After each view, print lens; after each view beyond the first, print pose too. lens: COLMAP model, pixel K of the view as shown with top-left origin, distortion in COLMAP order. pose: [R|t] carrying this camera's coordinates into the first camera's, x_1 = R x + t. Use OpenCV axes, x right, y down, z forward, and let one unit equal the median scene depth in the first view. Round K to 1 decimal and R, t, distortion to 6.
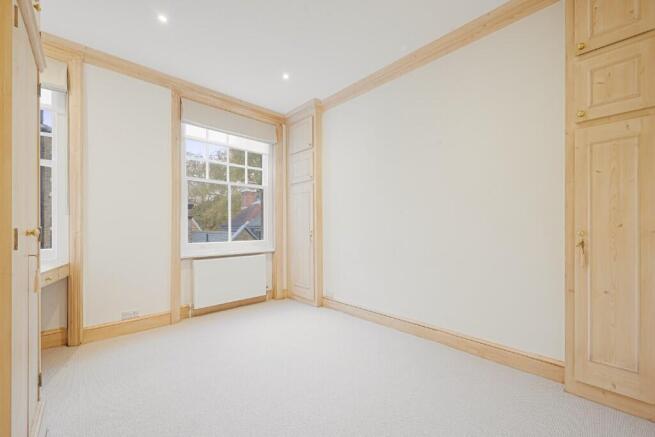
lens RADIAL K [[256.2, 0, 327.1], [0, 256.2, 222.5], [0, 0, 1]] dist [-0.001299, -0.000217]
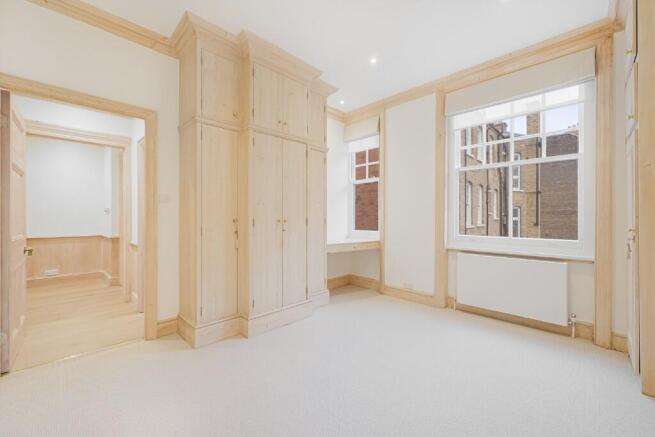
lens RADIAL K [[274.3, 0, 327.5], [0, 274.3, 218.5], [0, 0, 1]] dist [0.000191, 0.000062]
pose [[0.028943, 0.003896, -0.999573, 0.521668], [0.010412, 0.999937, 0.004199, 0.006772], [0.999527, -0.010529, 0.028901, 0.475740]]
